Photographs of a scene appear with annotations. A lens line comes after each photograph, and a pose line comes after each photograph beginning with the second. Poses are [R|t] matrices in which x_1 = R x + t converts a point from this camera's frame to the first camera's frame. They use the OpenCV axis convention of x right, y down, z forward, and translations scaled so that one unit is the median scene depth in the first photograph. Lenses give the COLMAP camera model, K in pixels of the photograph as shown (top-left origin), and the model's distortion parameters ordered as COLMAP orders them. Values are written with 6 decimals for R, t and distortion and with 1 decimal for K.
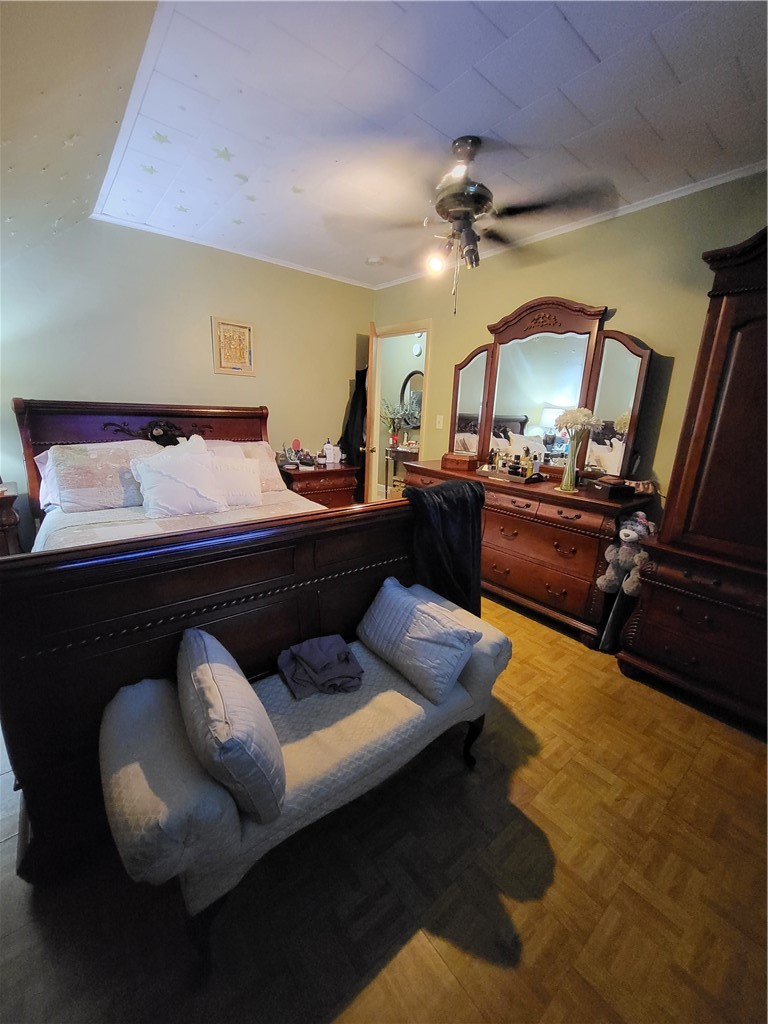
lens RADIAL K [[406.0, 0, 382.7], [0, 406.0, 513.9], [0, 0, 1]] dist [0.007089, -0.003564]
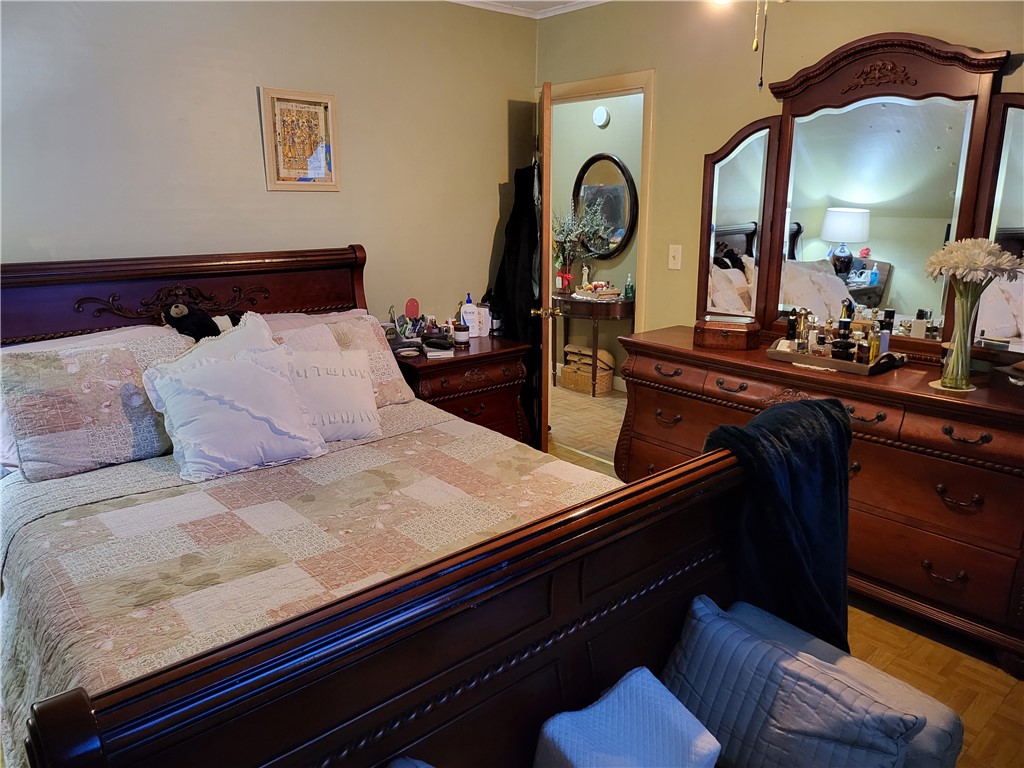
lens RADIAL K [[721.1, 0, 513.4], [0, 721.1, 382.7], [0, 0, 1]] dist [0.054819, -0.053430]
pose [[0.998453, -0.051410, 0.021205, -0.137917], [0.051539, 0.998655, -0.005608, -0.078712], [-0.020888, 0.006692, 0.999759, 0.028574]]
